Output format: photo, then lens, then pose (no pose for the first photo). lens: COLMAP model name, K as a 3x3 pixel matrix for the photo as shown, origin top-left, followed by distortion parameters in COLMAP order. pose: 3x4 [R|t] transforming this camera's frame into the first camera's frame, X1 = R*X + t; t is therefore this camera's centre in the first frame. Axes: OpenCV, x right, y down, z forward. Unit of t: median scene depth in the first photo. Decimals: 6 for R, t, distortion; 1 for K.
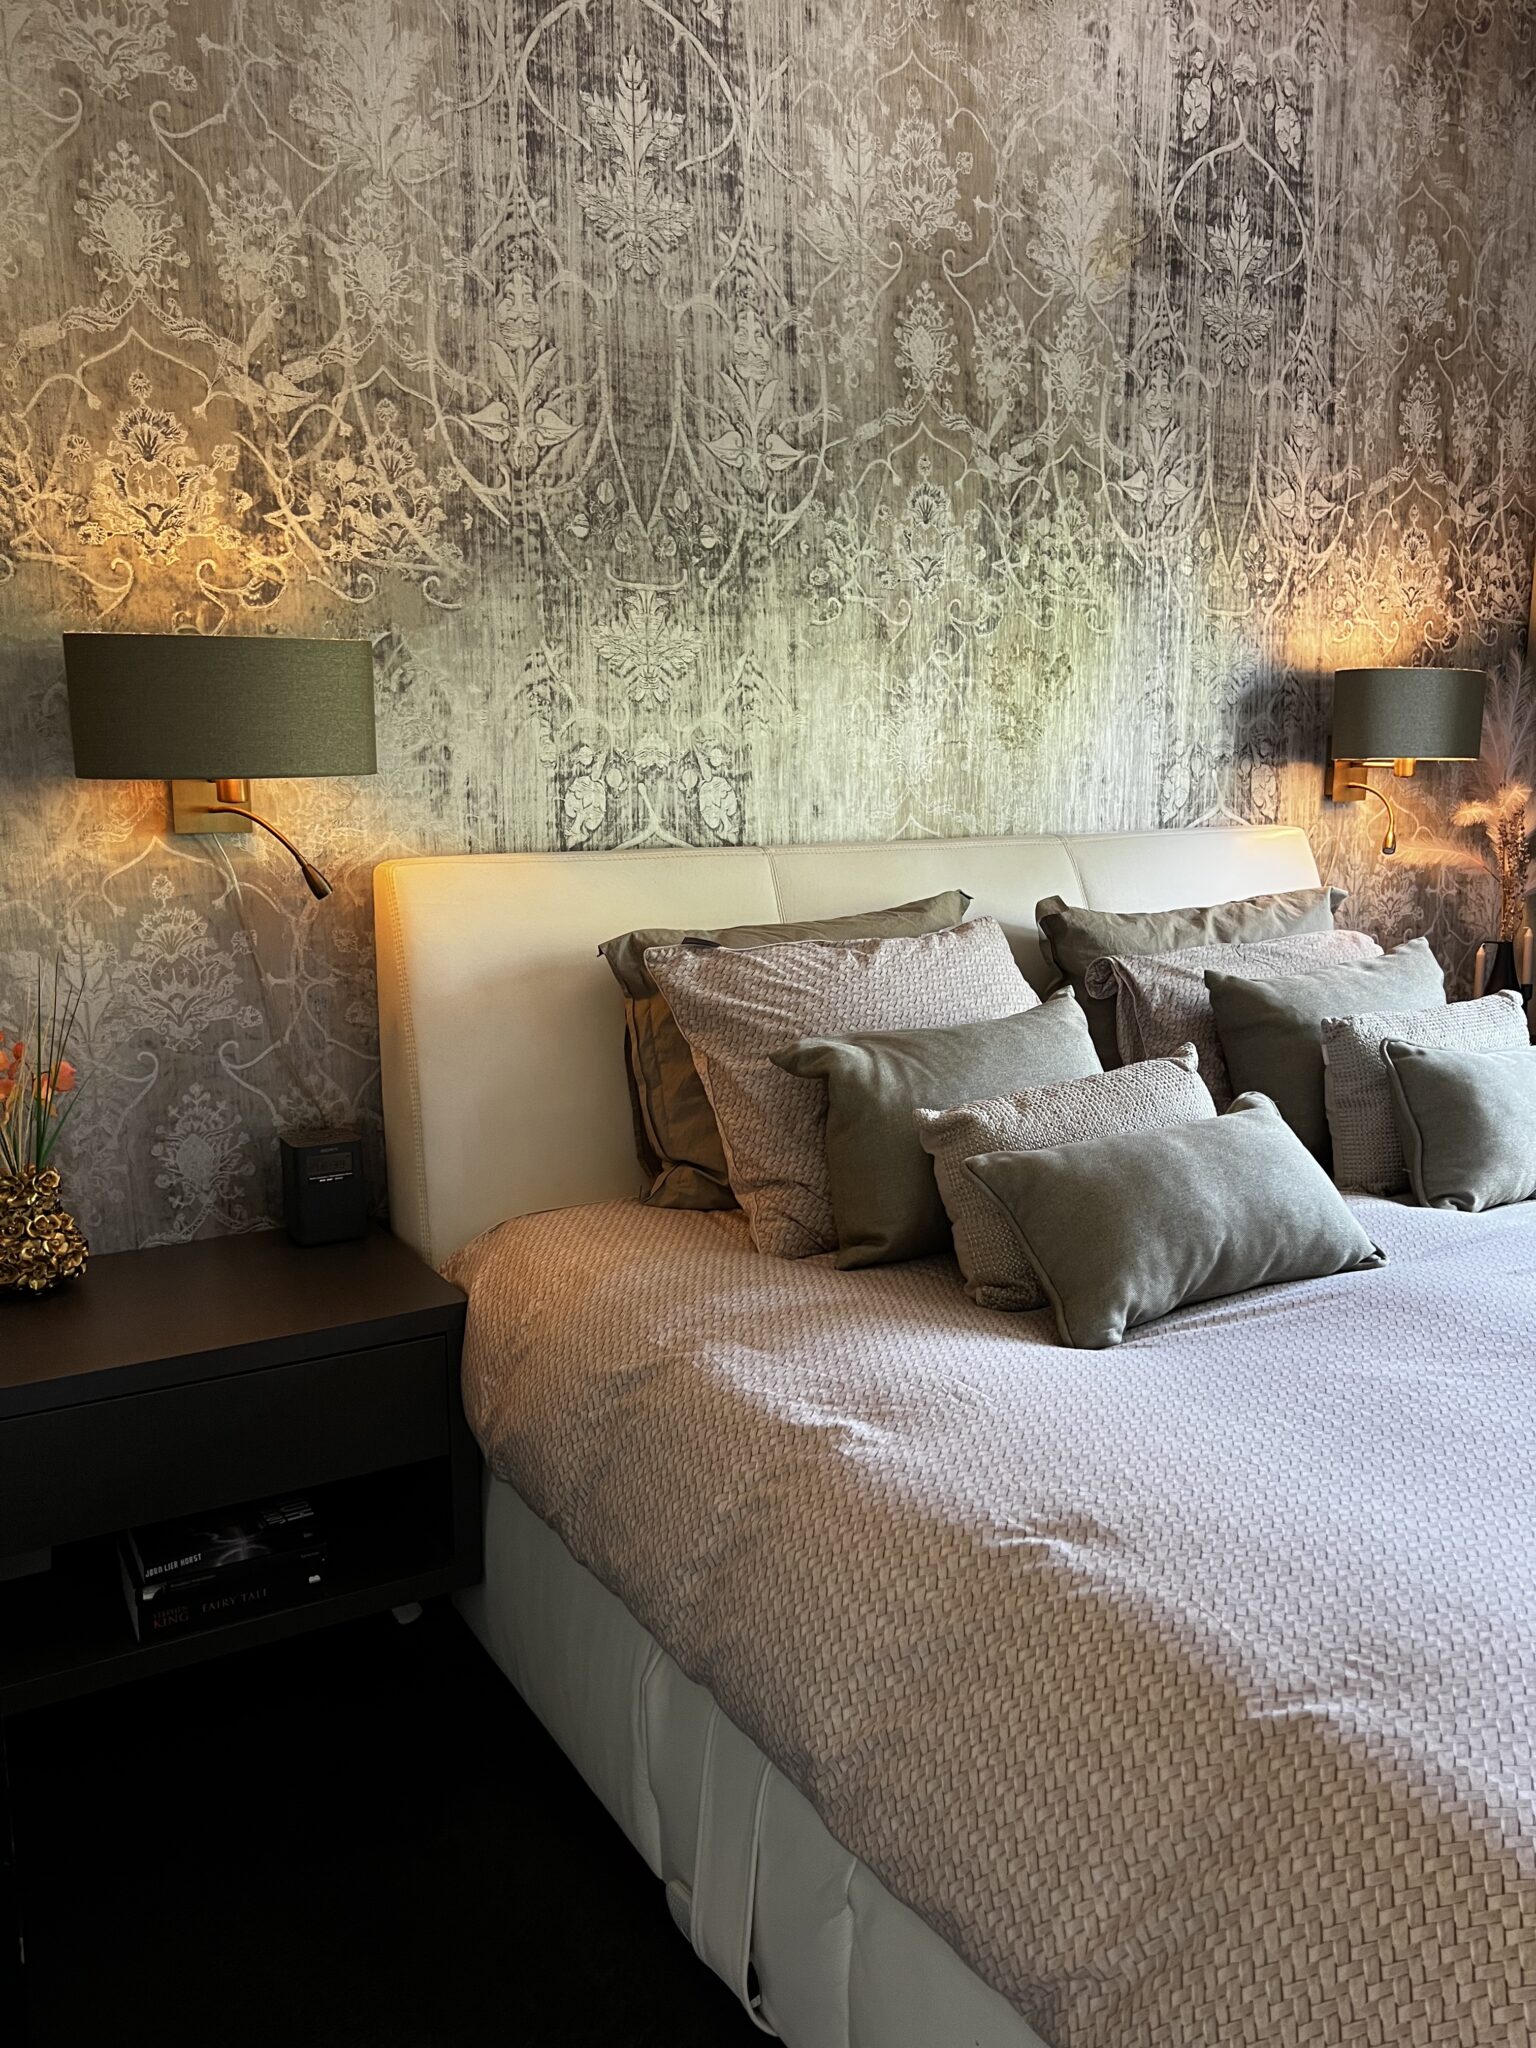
lens RADIAL K [[1537.3, 0, 767.0], [0, 1537.3, 1027.0], [0, 0, 1]] dist [0.014104, -0.015598]
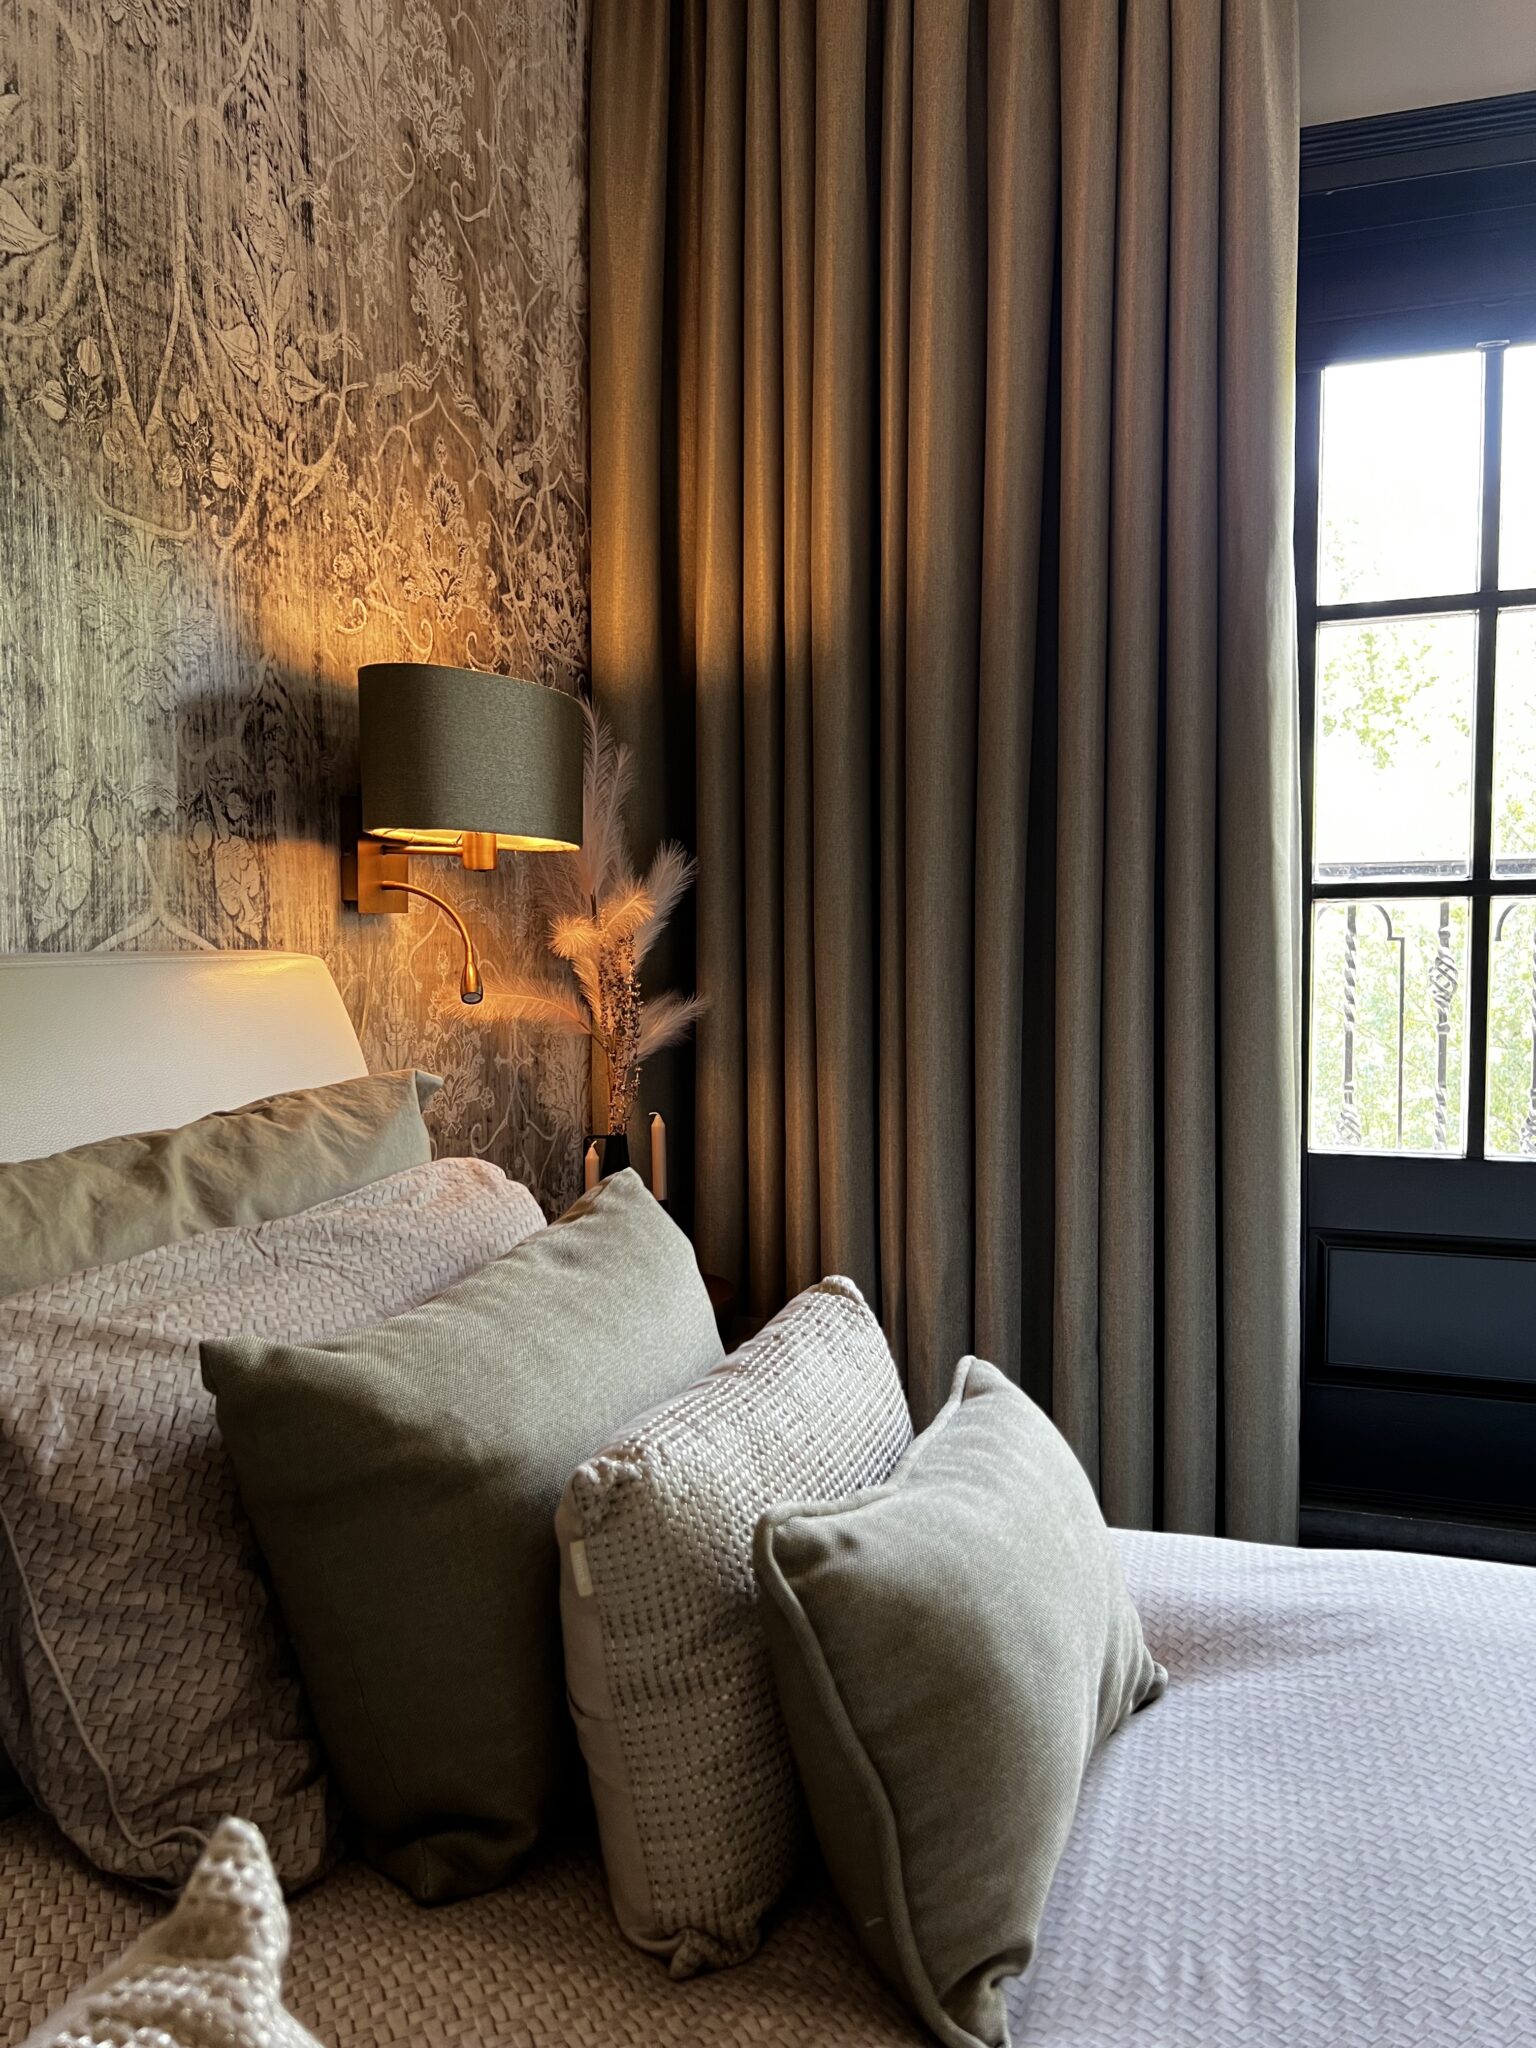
lens RADIAL K [[1537.3, 0, 768.7], [0, 1537.3, 1074.4], [0, 0, 1]] dist [0.014104, -0.015598]
pose [[0.768551, -0.042317, 0.638387, 0.124580], [0.086014, 0.995586, -0.037557, -0.054752], [-0.633980, 0.083775, 0.768798, 0.490520]]
